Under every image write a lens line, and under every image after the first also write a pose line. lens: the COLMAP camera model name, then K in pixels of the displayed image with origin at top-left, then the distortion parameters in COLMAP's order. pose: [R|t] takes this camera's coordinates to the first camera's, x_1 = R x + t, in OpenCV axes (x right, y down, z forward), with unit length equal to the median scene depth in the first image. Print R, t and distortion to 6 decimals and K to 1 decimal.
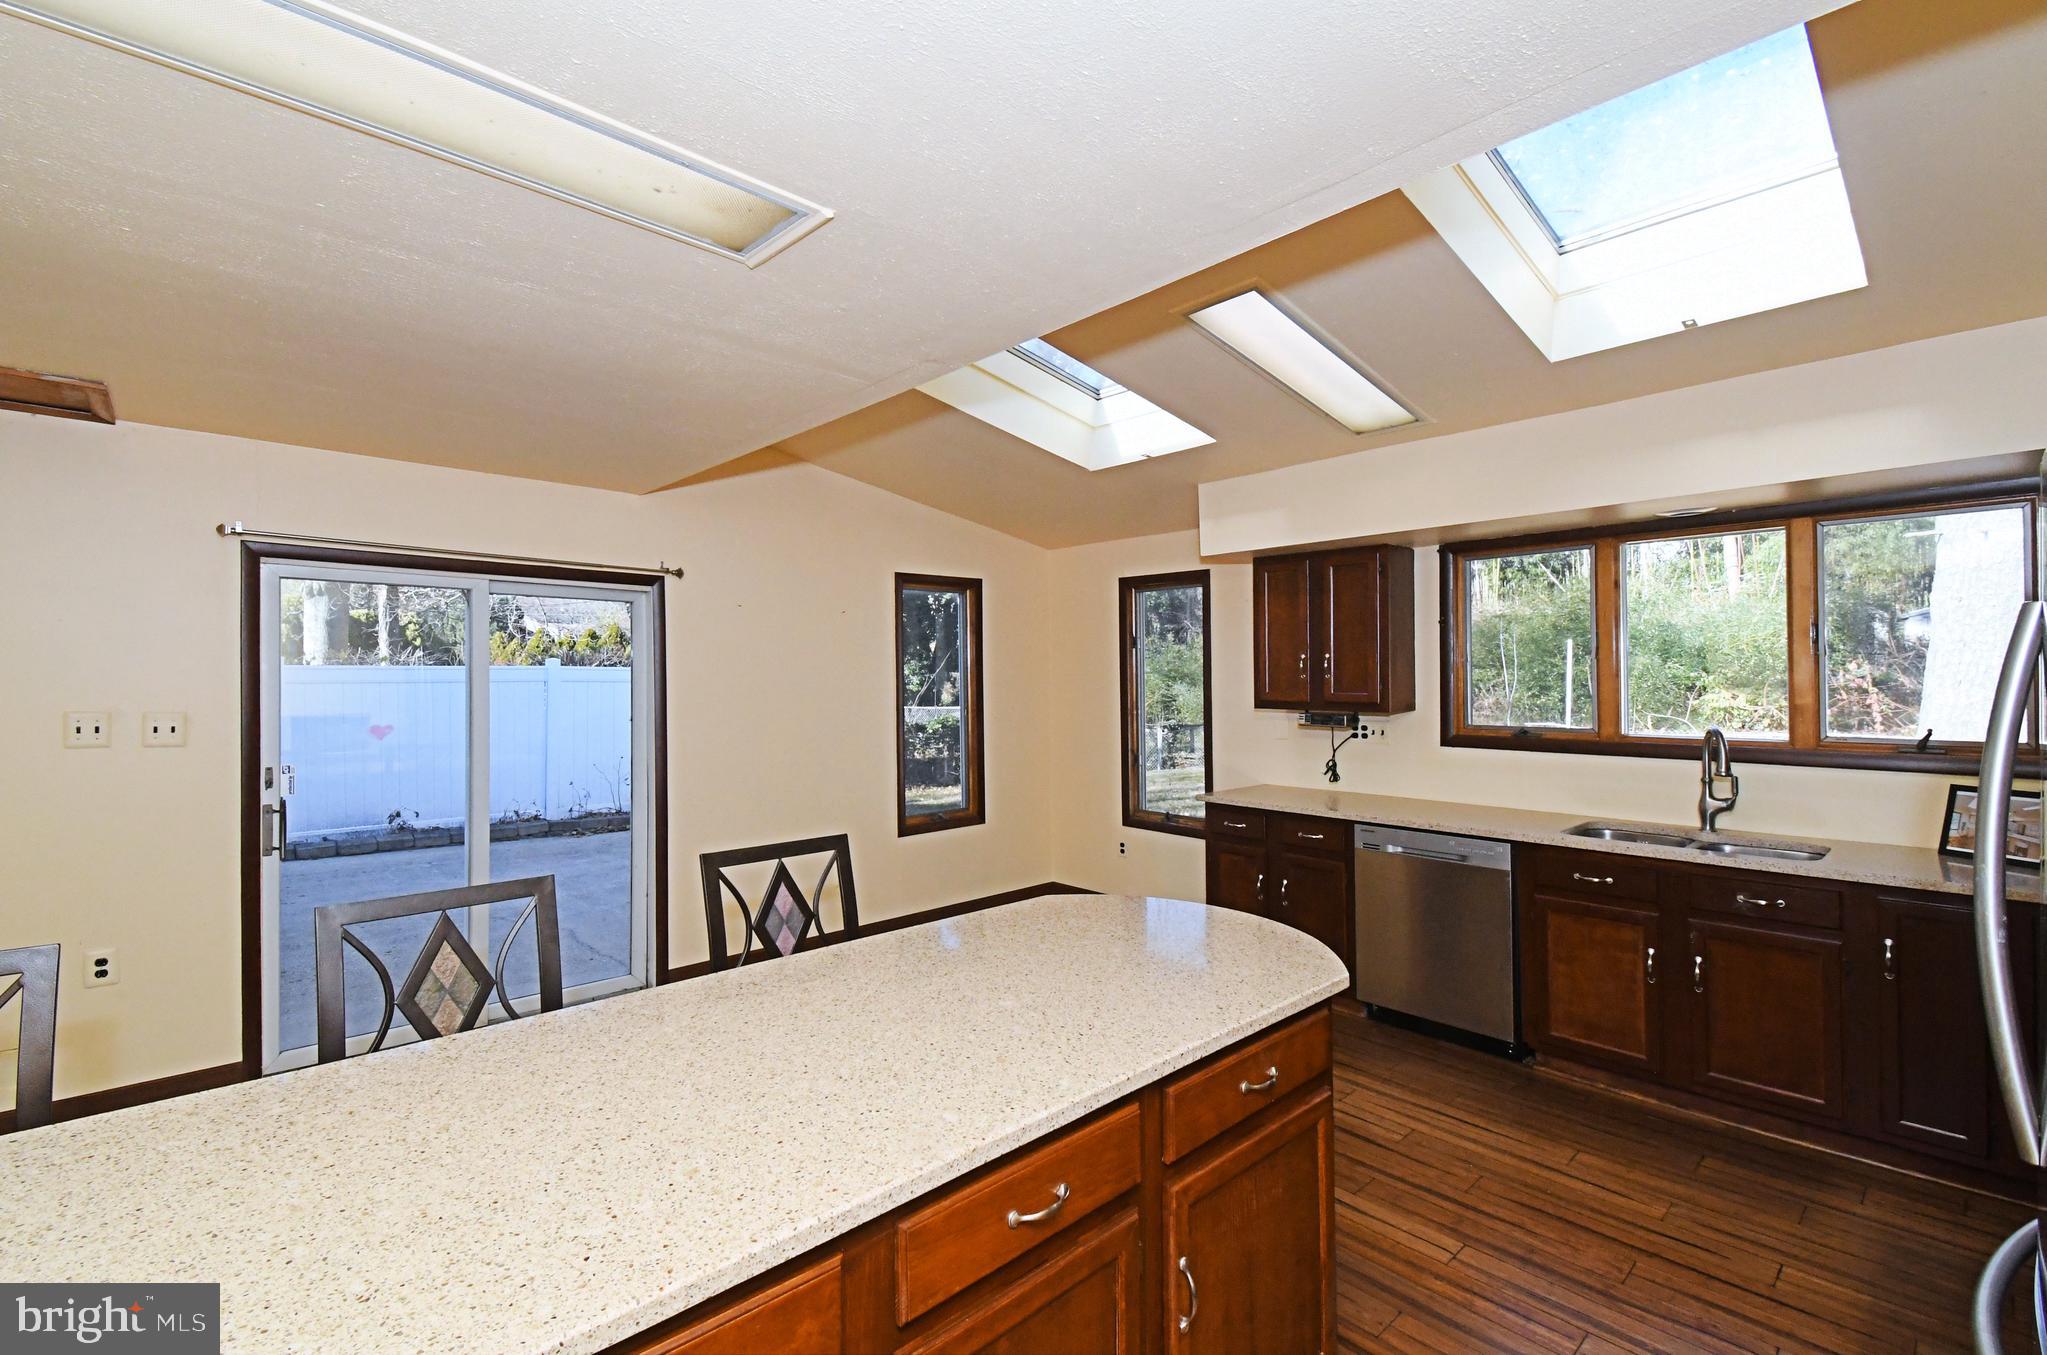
lens RADIAL K [[891.5, 0, 1017.4], [0, 891.5, 664.4], [0, 0, 1]] dist [0.014645, -0.006313]
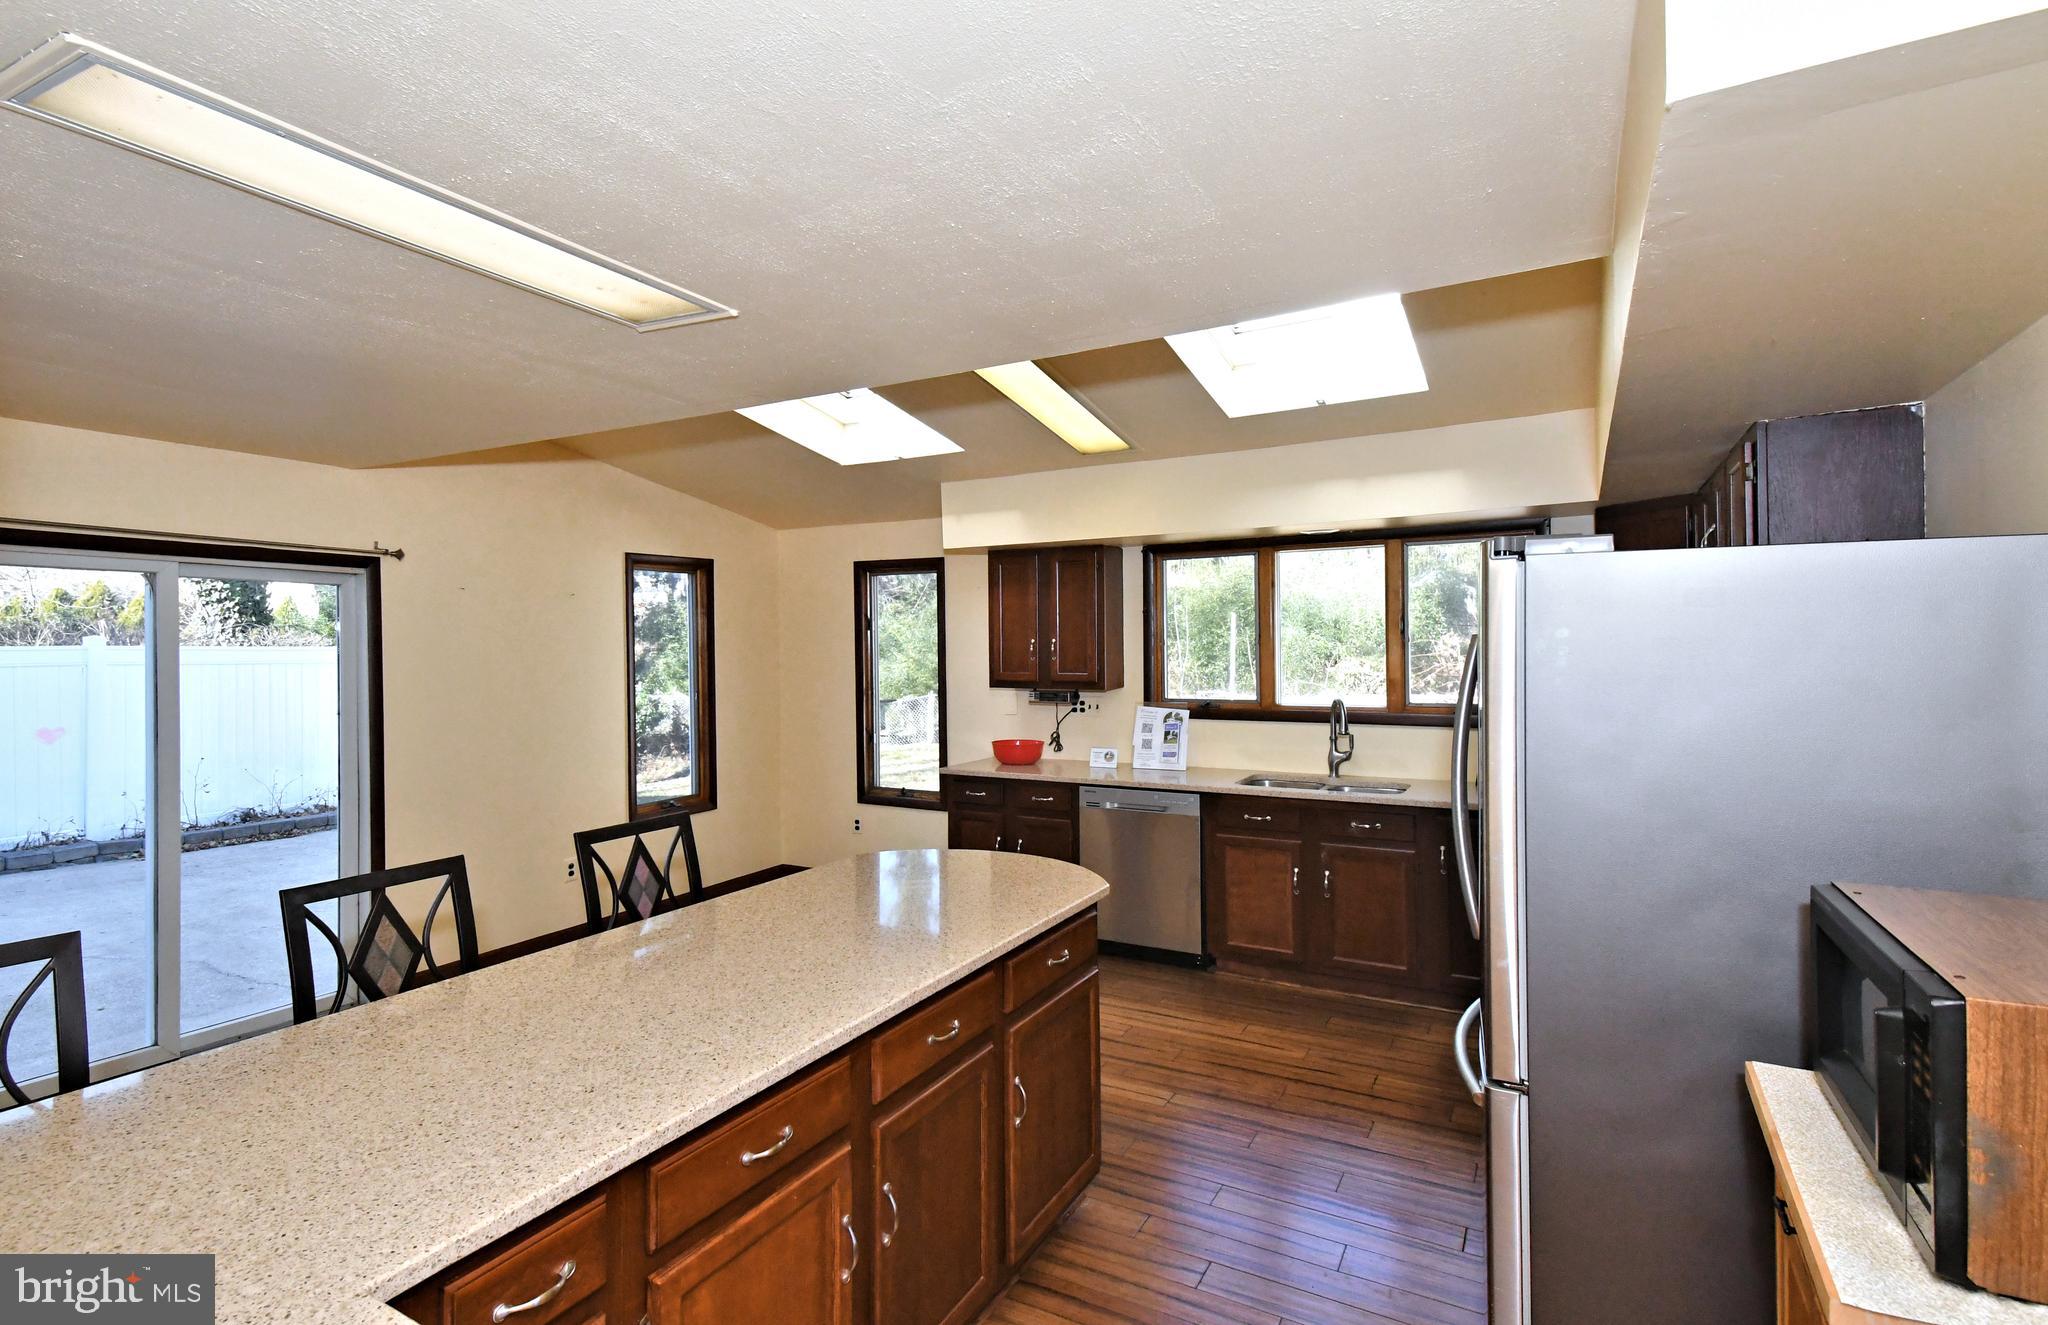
lens RADIAL K [[981.8, 0, 971.0], [0, 981.8, 644.1], [0, 0, 1]] dist [0.015241, -0.000125]
pose [[0.957352, -0.006508, 0.288851, -0.145883], [0.003656, 0.999939, 0.010412, -0.023945], [-0.288901, -0.008912, 0.957317, -0.212503]]
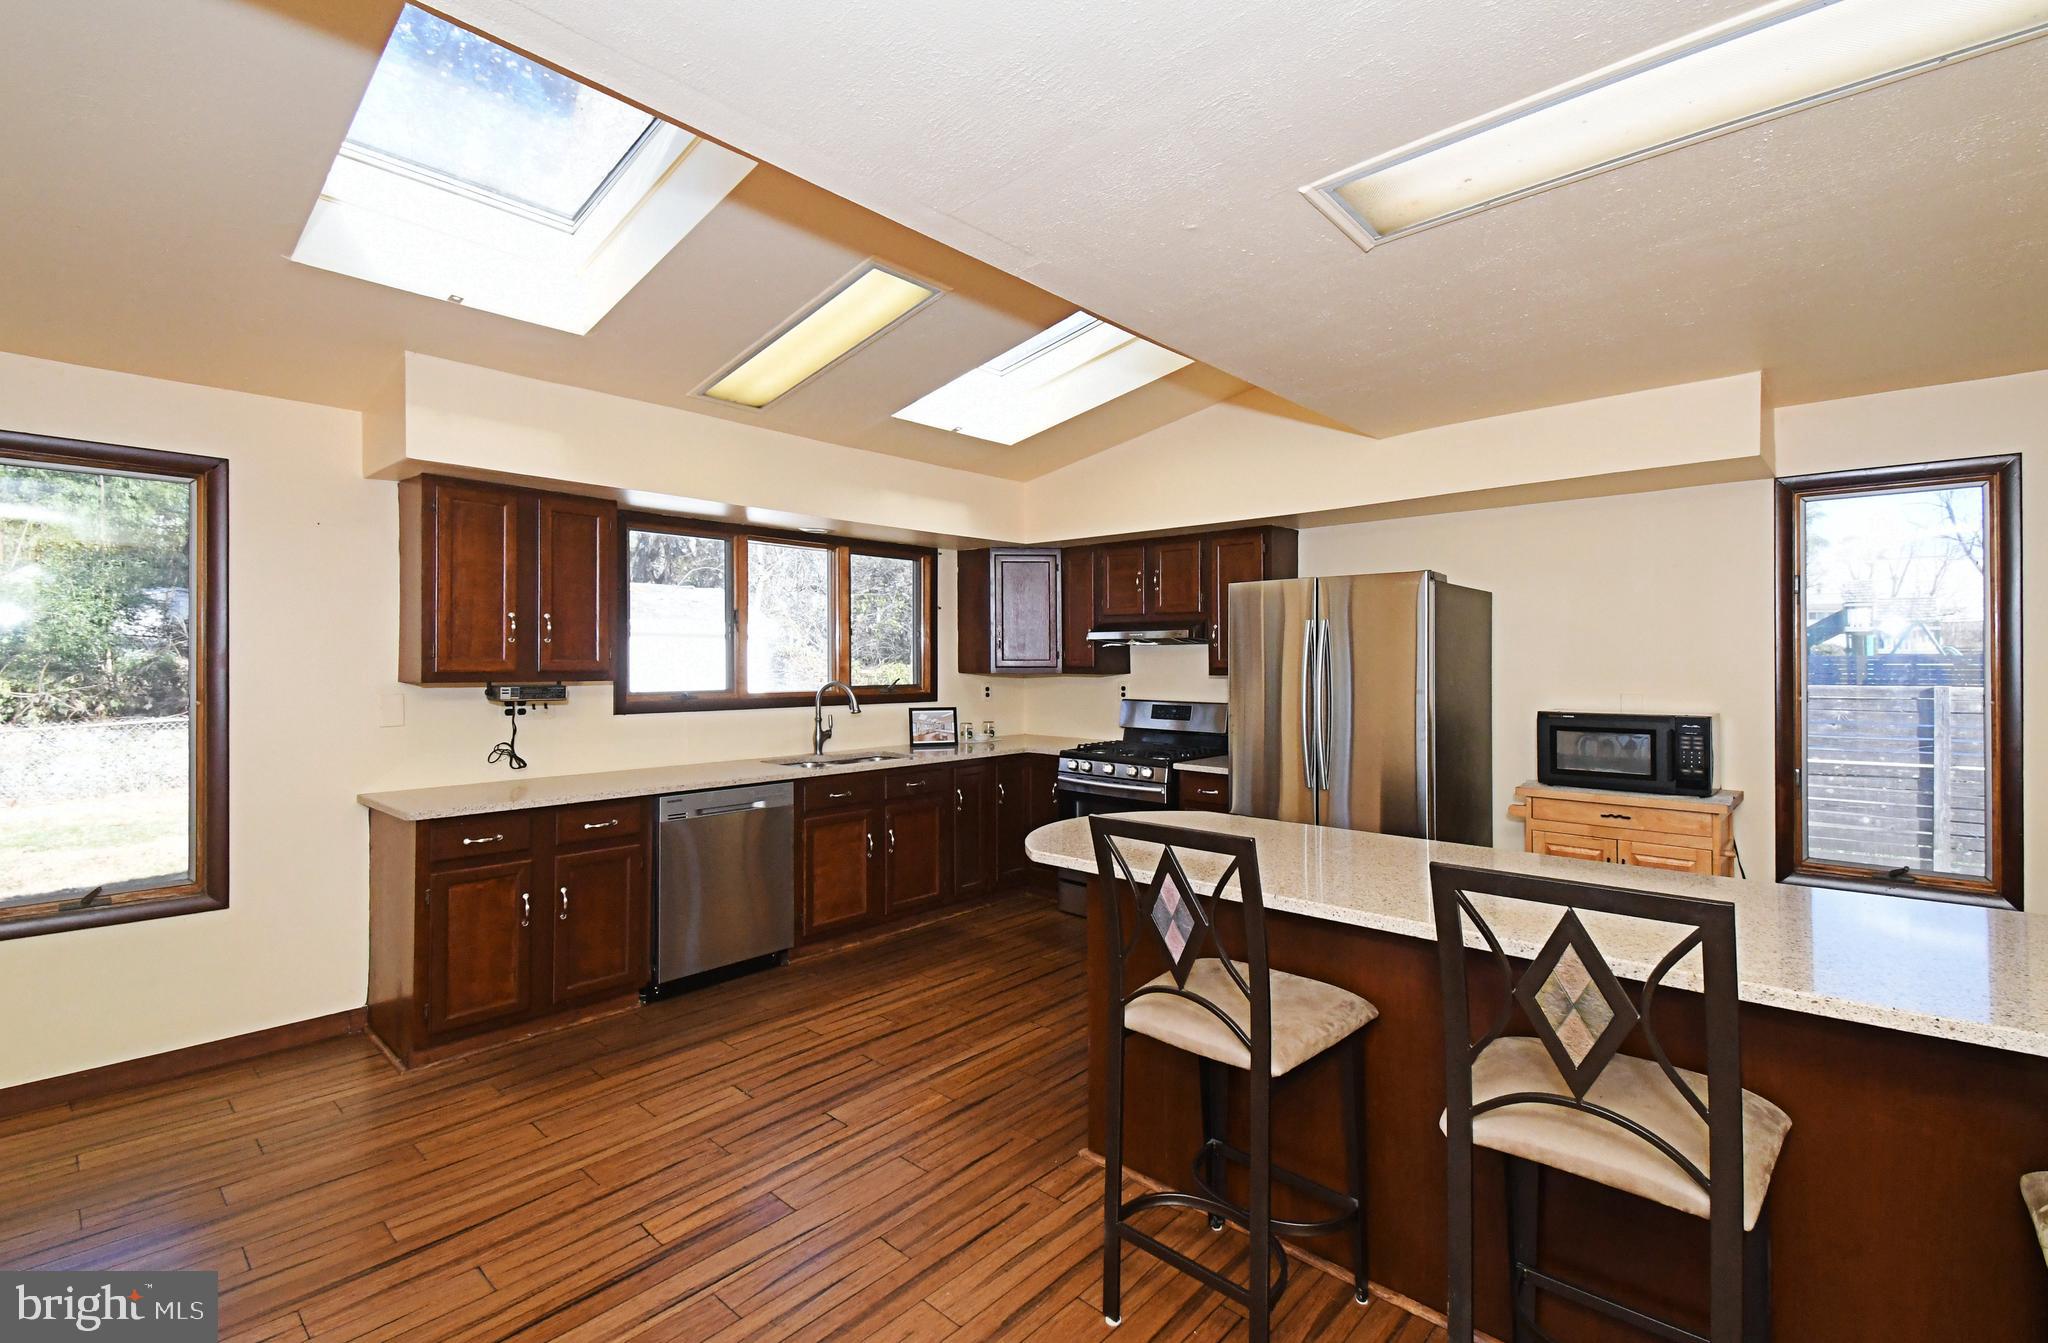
lens RADIAL K [[892.0, 0, 1049.2], [0, 892.0, 653.0], [0, 0, 1]] dist [0.014645, -0.006313]
pose [[-0.094494, 0.014347, 0.995422, -0.688331], [-0.009775, 0.999835, -0.015339, 0.042999], [-0.995477, -0.011180, -0.094338, 0.784241]]
